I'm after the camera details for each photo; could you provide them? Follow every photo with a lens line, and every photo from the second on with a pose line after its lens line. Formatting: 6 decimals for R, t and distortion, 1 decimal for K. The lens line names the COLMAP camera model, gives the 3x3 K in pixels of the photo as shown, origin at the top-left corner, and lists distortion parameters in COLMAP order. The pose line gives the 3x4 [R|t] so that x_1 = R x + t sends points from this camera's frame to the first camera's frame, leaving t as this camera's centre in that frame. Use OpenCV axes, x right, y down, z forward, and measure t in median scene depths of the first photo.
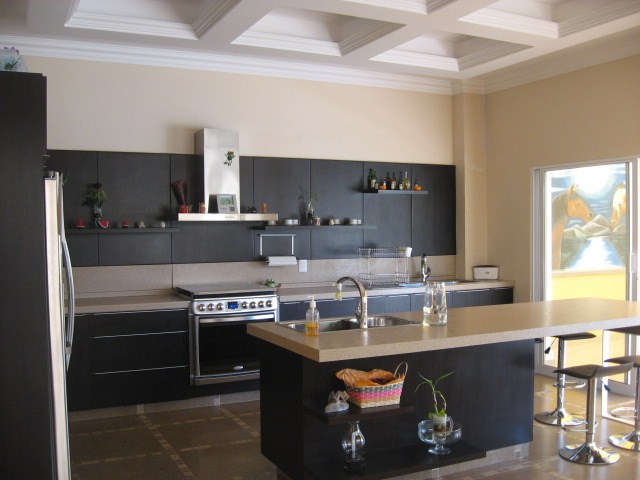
lens RADIAL K [[671.3, 0, 332.5], [0, 671.3, 240.7], [0, 0, 1]] dist [-0.112050, 0.010000]
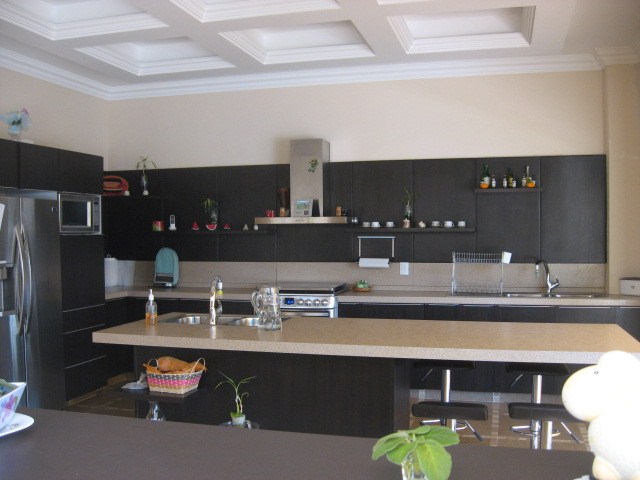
lens RADIAL K [[671.3, 0, 332.5], [0, 671.3, 240.7], [0, 0, 1]] dist [-0.112050, 0.010000]
pose [[0.743454, 0.010051, -0.668711, 0.561095], [-0.012965, 0.999916, 0.000615, -0.003185], [0.668661, 0.008213, 0.743522, 0.206492]]
